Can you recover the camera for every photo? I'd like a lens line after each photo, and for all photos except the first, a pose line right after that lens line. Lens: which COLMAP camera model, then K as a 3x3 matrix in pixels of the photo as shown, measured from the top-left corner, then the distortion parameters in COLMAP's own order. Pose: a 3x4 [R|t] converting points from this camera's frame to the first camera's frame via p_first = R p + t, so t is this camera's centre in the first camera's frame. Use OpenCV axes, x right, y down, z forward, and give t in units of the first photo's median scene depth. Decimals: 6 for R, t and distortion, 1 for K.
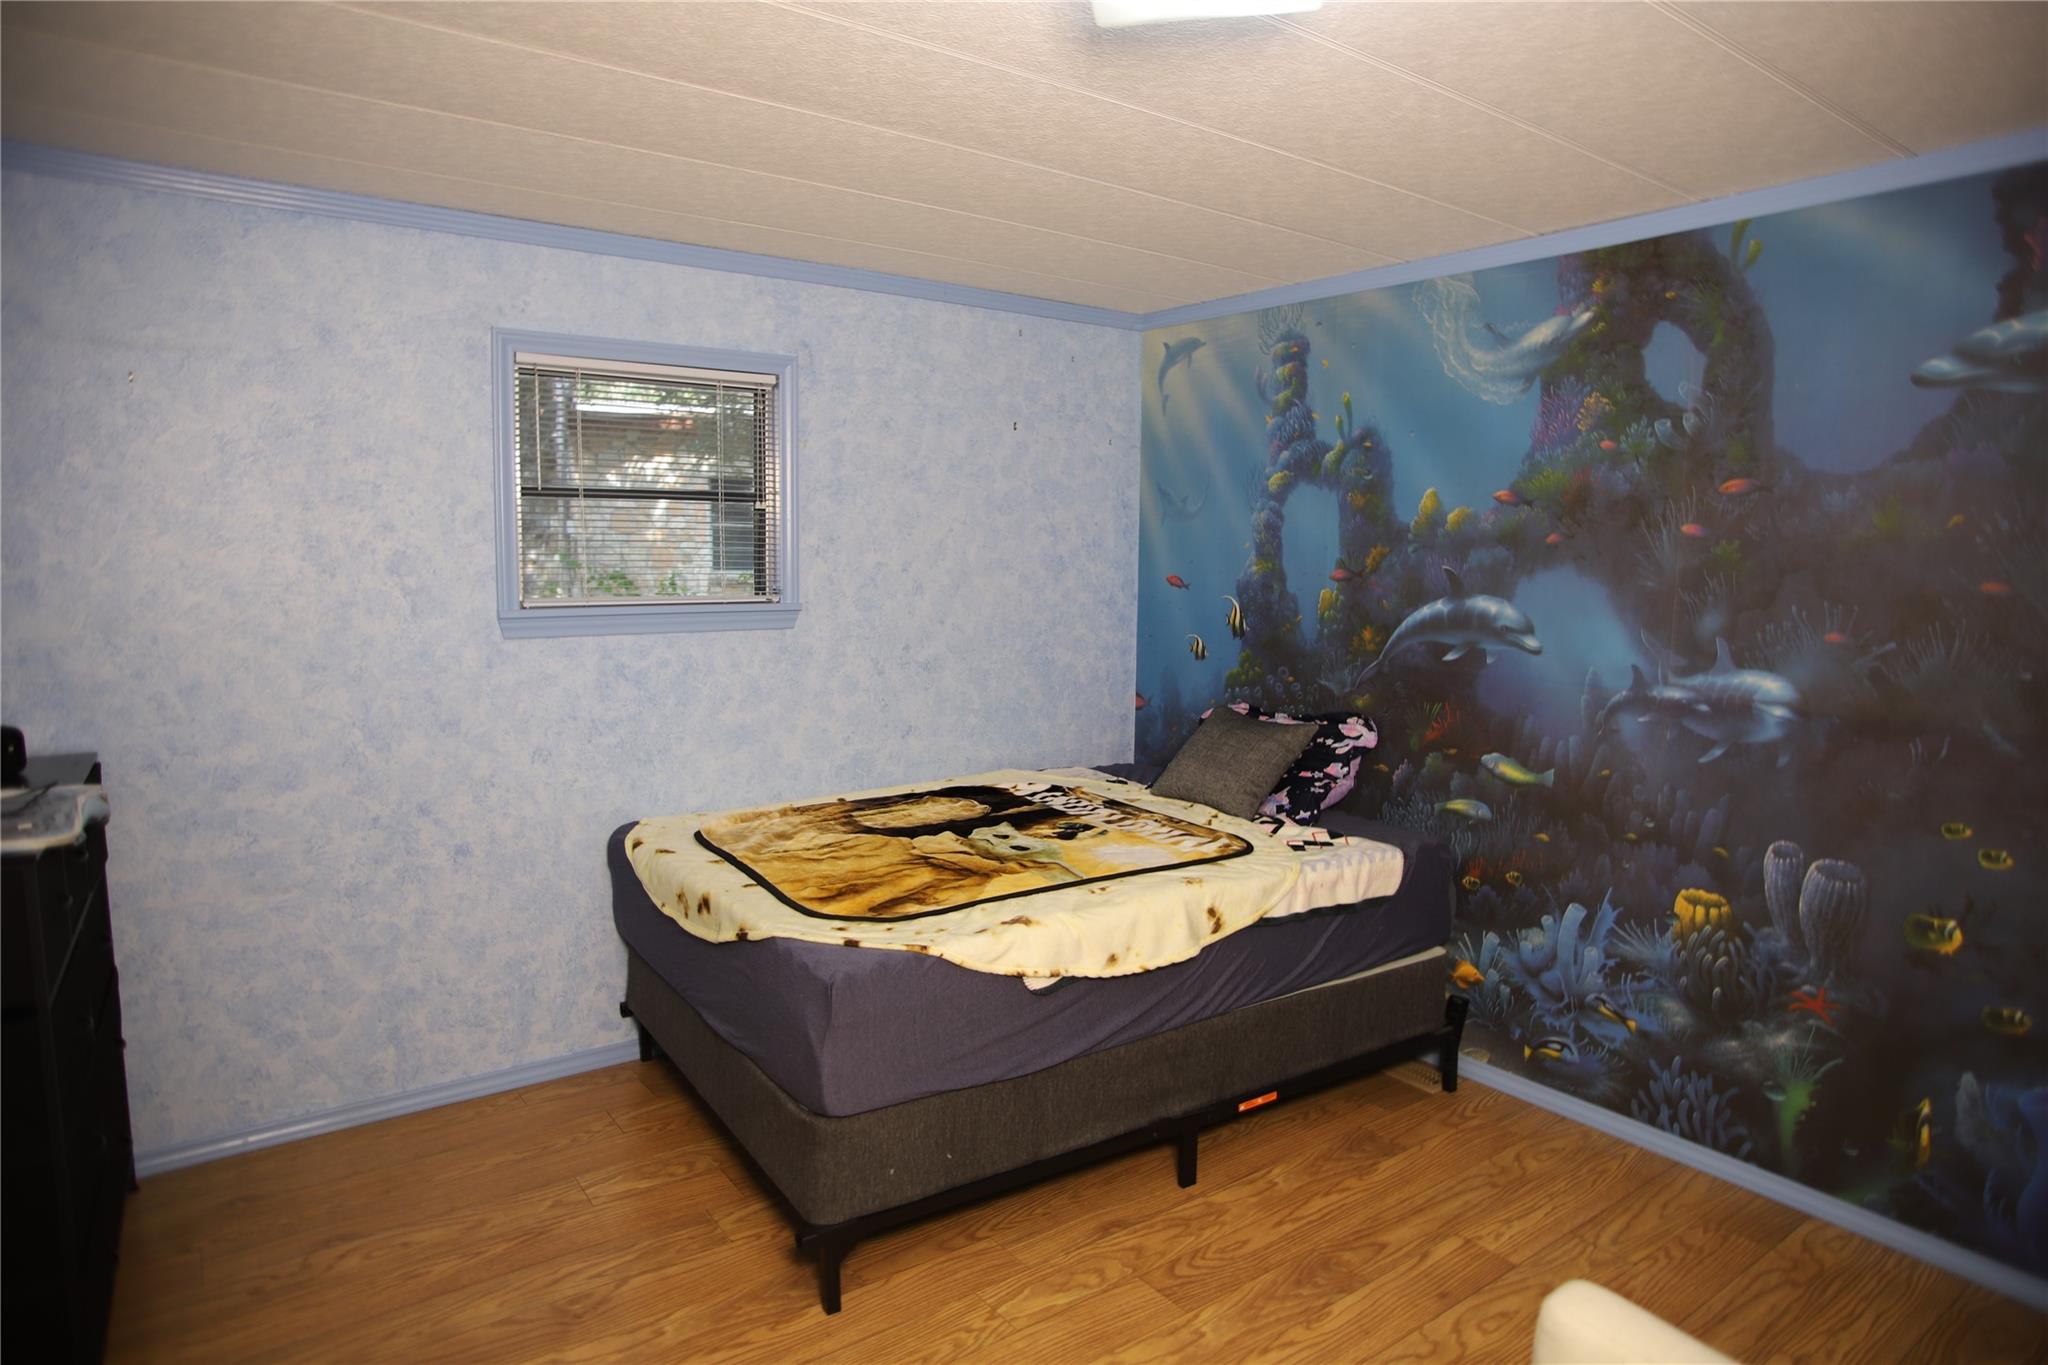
lens RADIAL K [[1179.8, 0, 1029.9], [0, 1179.8, 682.3], [0, 0, 1]] dist [-0.063212, 0.010025]
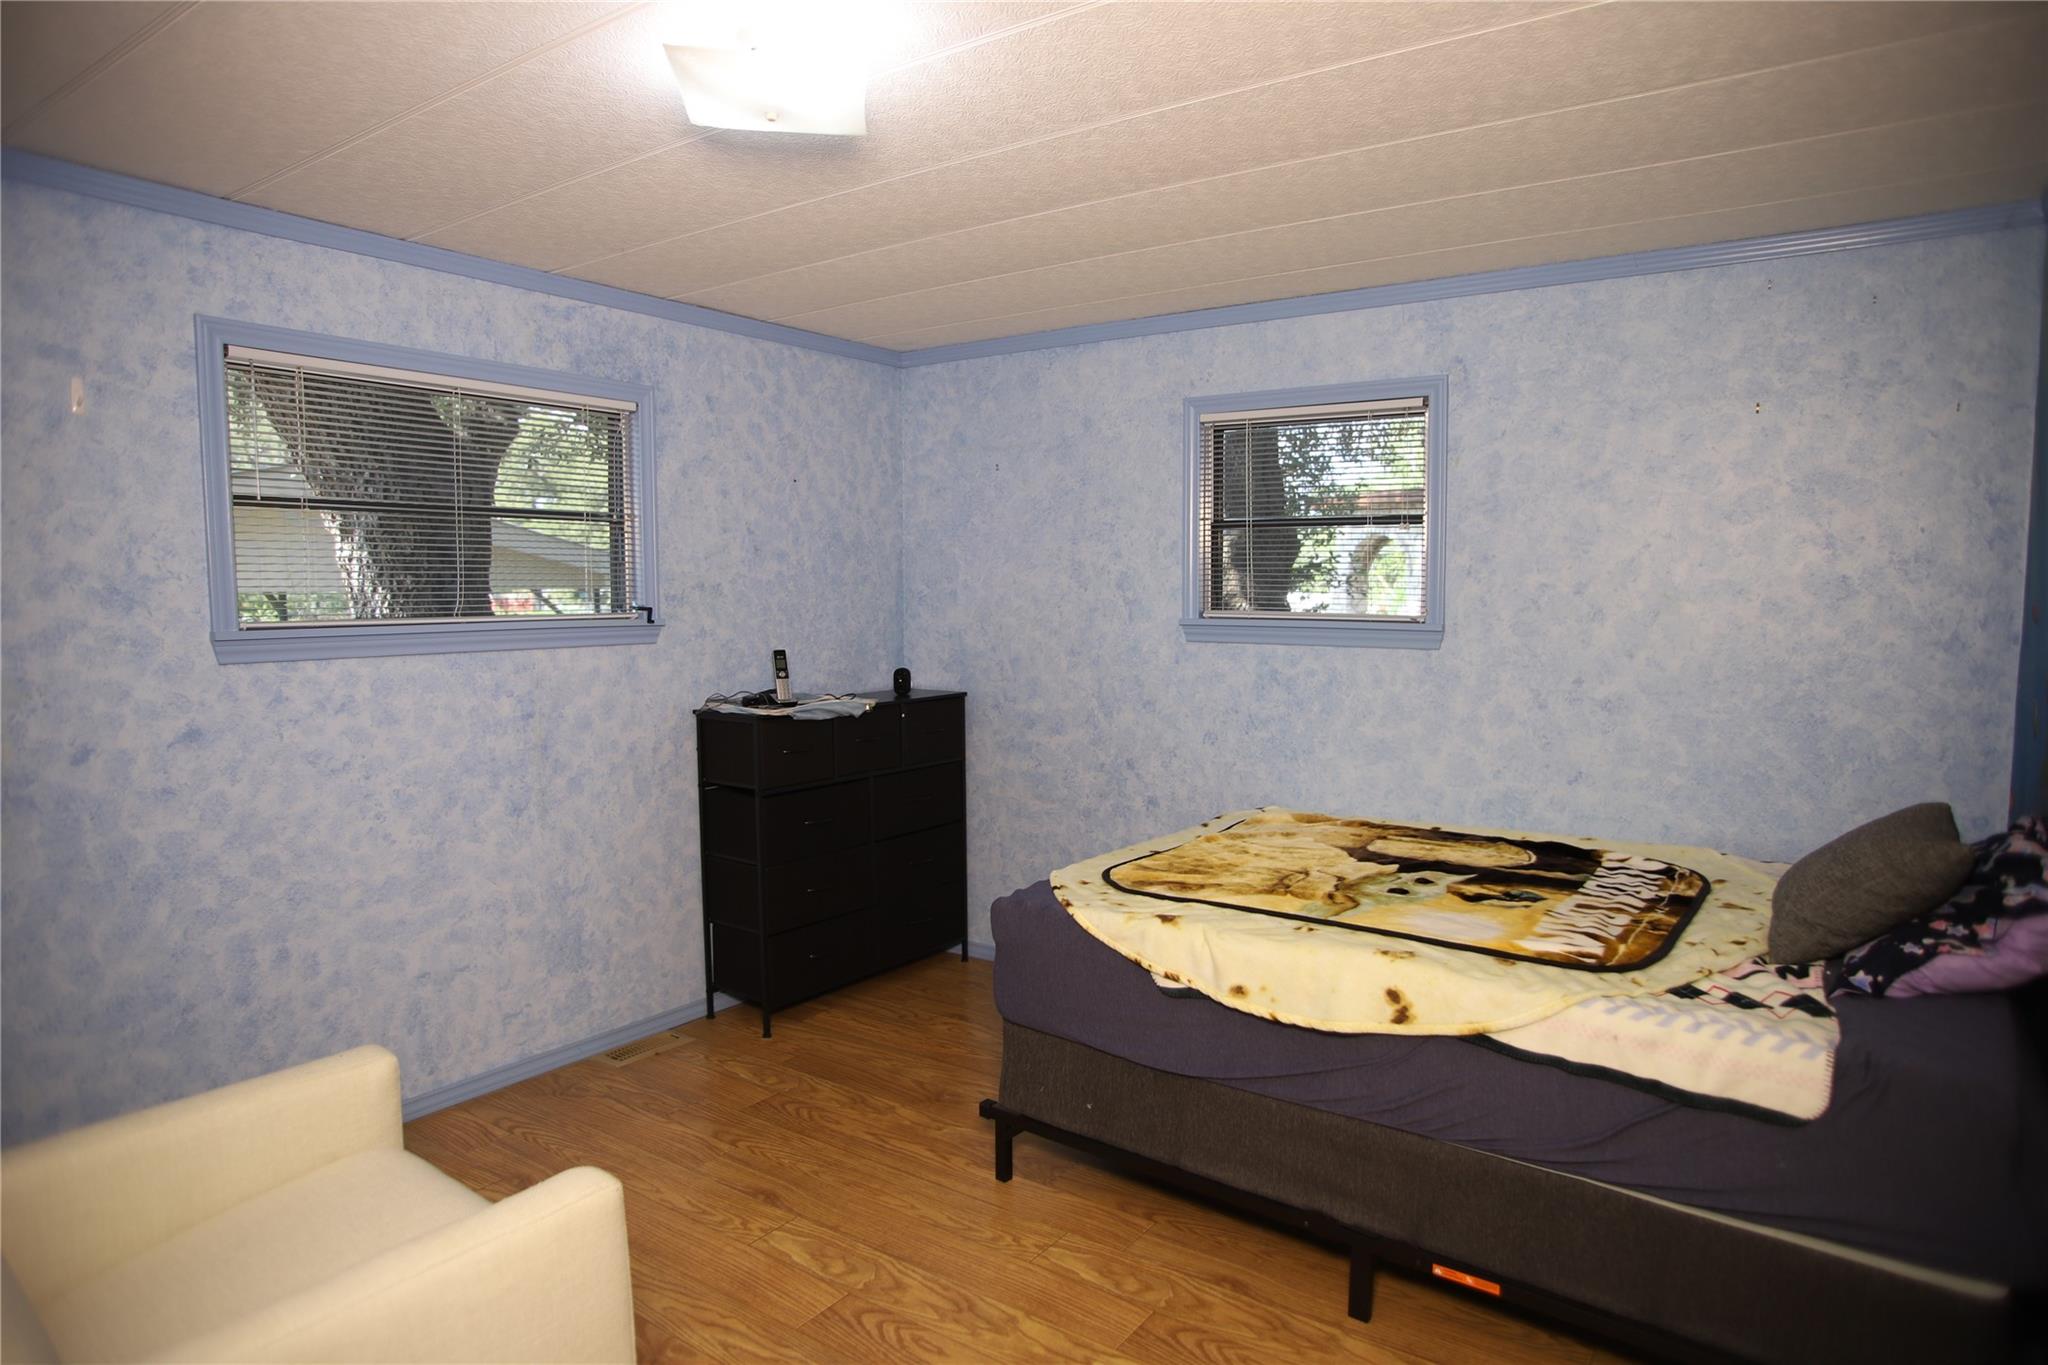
lens RADIAL K [[1187.3, 0, 1032.8], [0, 1187.3, 671.8], [0, 0, 1]] dist [-0.046057, 0.005367]
pose [[0.347745, 0.060816, -0.935615, 0.665074], [-0.106564, 0.993991, 0.025004, -0.017691], [0.931514, 0.091007, 0.352137, 0.371472]]
